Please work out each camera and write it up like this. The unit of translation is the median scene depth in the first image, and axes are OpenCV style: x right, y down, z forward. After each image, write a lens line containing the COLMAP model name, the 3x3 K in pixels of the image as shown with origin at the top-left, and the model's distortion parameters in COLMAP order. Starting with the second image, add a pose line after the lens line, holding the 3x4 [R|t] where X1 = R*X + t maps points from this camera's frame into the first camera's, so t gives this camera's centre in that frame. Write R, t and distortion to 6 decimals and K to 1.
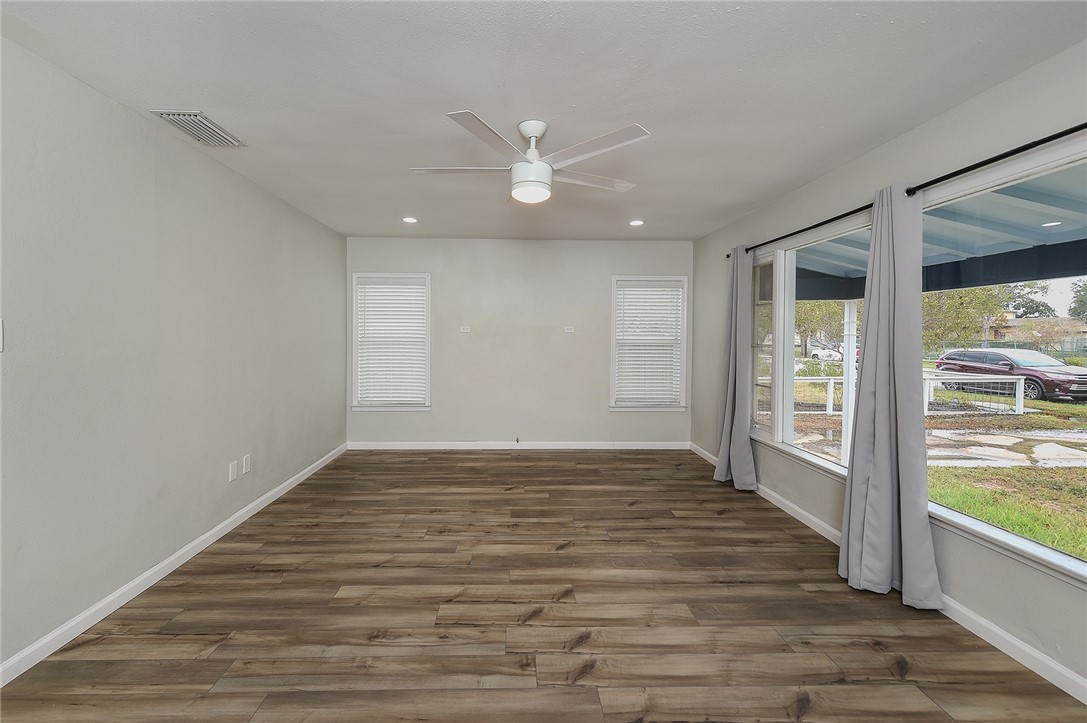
lens RADIAL K [[445.9, 0, 522.8], [0, 445.9, 361.4], [0, 0, 1]] dist [-0.002051, -0.000750]
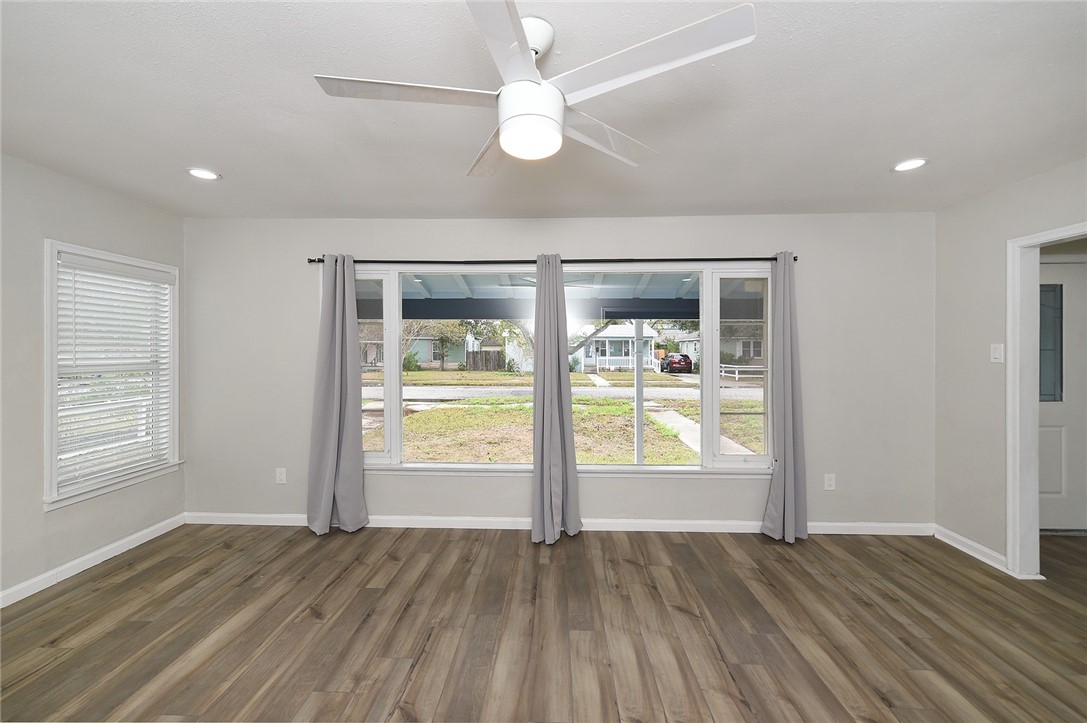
lens RADIAL K [[440.8, 0, 540.7], [0, 440.8, 350.0], [0, 0, 1]] dist [0.004203, -0.000378]
pose [[0.058641, -0.008641, 0.998242, -0.523664], [0.055267, 0.998457, 0.005396, -0.078574], [-0.996748, 0.054854, 0.059028, 0.818115]]
